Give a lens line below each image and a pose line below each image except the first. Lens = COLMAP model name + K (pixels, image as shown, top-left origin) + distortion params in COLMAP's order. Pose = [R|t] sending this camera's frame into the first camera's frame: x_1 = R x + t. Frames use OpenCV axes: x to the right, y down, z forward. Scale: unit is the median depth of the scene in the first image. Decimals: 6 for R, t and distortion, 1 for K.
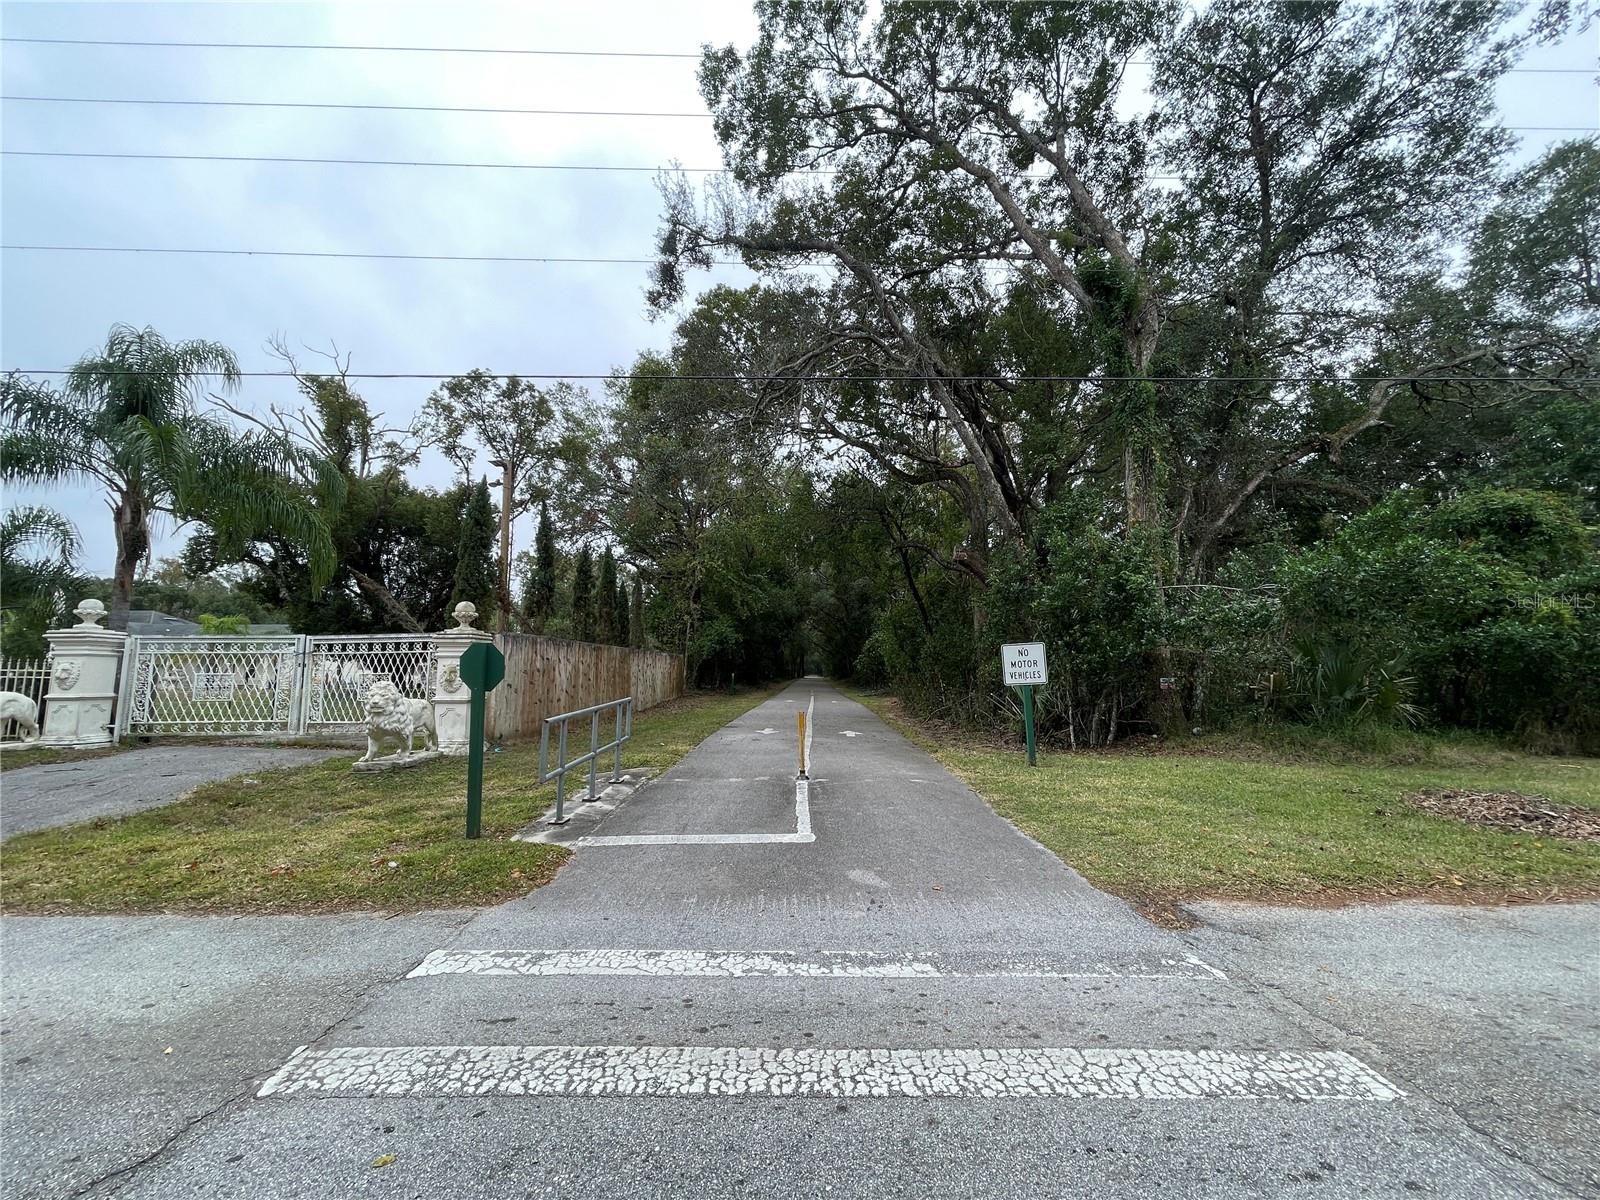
lens RADIAL K [[635.0, 0, 797.2], [0, 635.0, 610.5], [0, 0, 1]] dist [-0.001926, -0.000278]
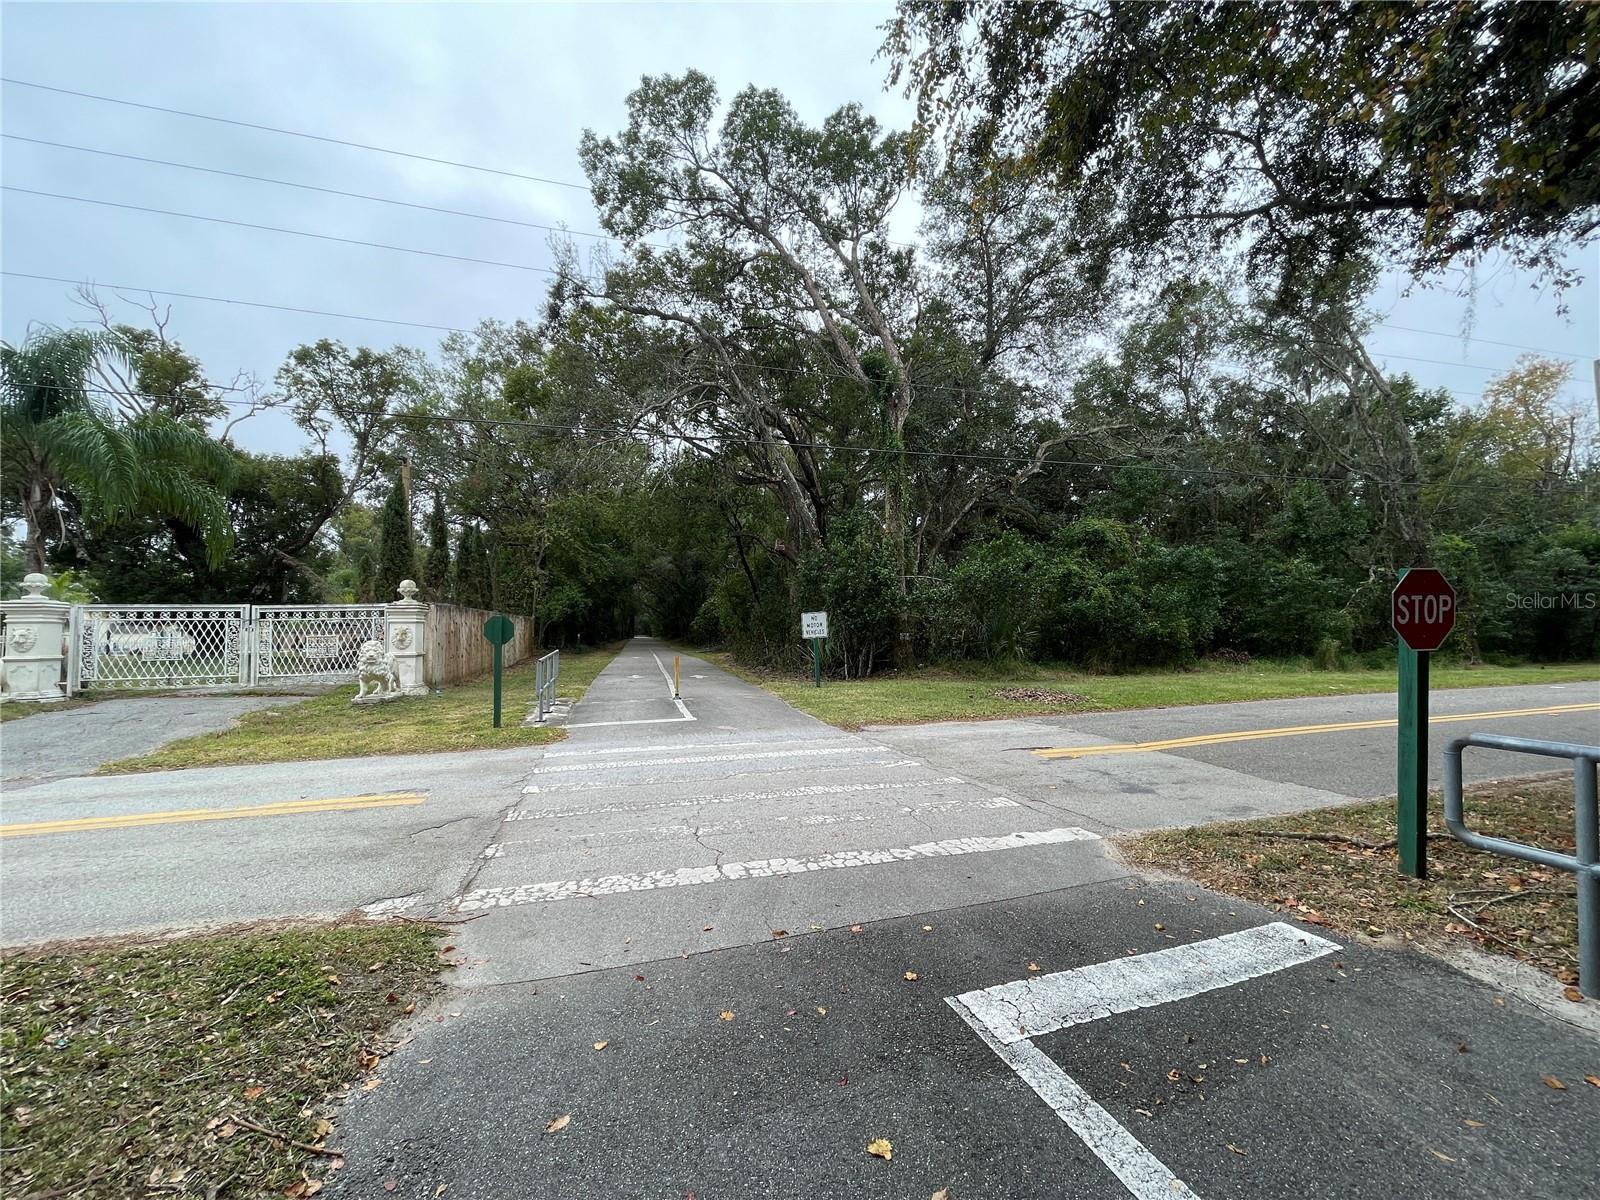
lens RADIAL K [[635.0, 0, 797.2], [0, 635.0, 610.5], [0, 0, 1]] dist [-0.001926, -0.000278]
pose [[0.964264, -0.000063, 0.264943, -0.075346], [-0.016554, 0.998032, 0.060486, -0.033333], [-0.264426, -0.062711, 0.962365, -0.360052]]
